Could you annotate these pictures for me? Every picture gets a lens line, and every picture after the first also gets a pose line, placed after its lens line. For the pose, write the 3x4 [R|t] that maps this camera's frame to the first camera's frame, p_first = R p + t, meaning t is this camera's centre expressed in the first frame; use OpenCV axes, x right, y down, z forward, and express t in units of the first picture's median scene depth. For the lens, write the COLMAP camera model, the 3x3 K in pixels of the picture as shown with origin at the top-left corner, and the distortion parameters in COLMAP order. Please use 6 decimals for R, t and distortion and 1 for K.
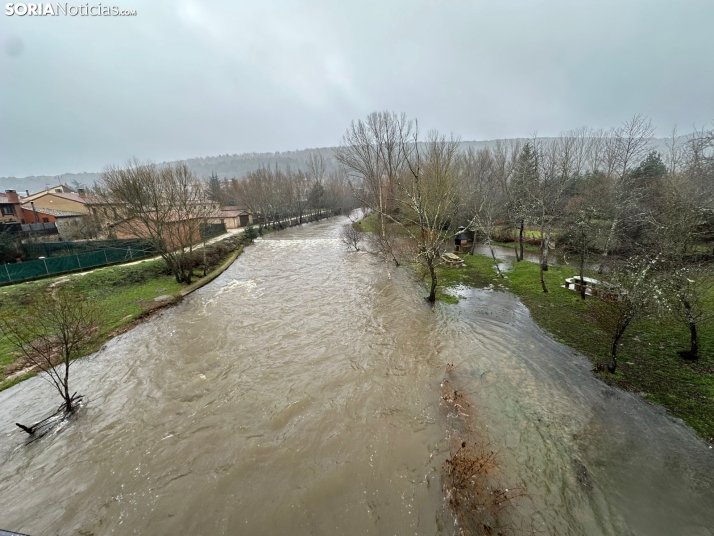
lens RADIAL K [[282.1, 0, 357.0], [0, 282.1, 268.0], [0, 0, 1]] dist [0.000521, 0.000133]
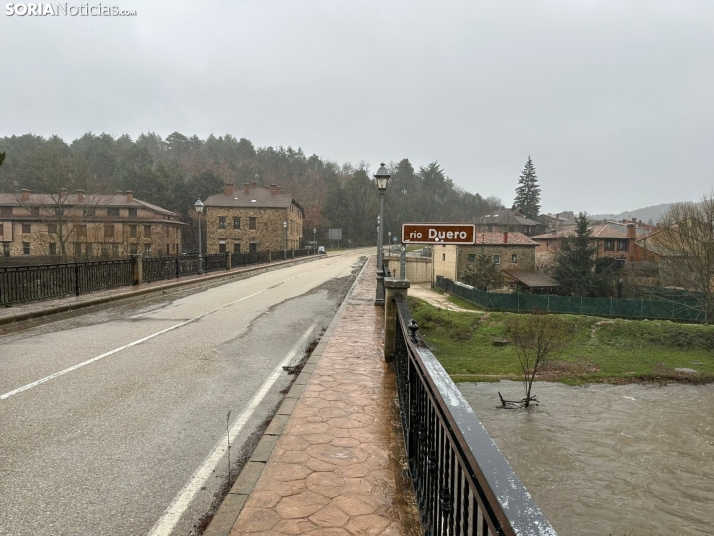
lens RADIAL K [[443.2, 0, 357.0], [0, 443.2, 268.0], [0, 0, 1]] dist [0.000390, -0.061227]
pose [[0.121820, 0.093936, -0.988097, 0.313619], [-0.253838, 0.965354, 0.060479, -0.003498], [0.959545, 0.243449, 0.141444, -0.058103]]
